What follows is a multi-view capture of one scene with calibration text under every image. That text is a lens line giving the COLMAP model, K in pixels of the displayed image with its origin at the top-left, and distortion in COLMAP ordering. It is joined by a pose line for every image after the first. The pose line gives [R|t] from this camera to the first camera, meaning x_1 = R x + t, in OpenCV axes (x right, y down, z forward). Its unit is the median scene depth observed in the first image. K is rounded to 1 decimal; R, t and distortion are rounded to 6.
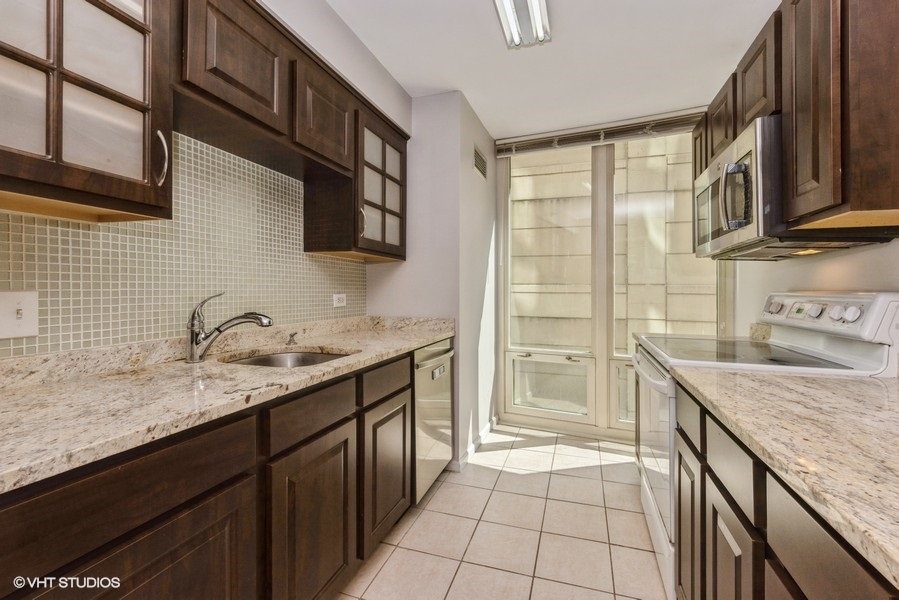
lens RADIAL K [[409.6, 0, 441.0], [0, 409.6, 283.1], [0, 0, 1]] dist [-0.019167, -0.000089]
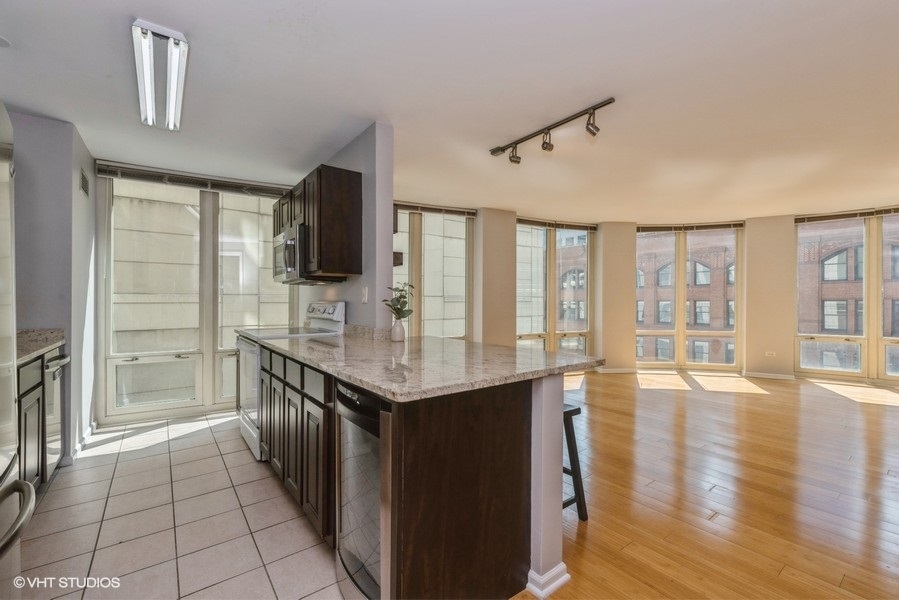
lens RADIAL K [[386.6, 0, 463.0], [0, 386.6, 298.6], [0, 0, 1]] dist [0.001164, 0.000074]
pose [[0.547935, -0.002584, 0.836517, -0.240883], [-0.010022, 0.999903, 0.009654, -0.013040], [-0.836461, -0.013673, 0.547856, -0.448269]]
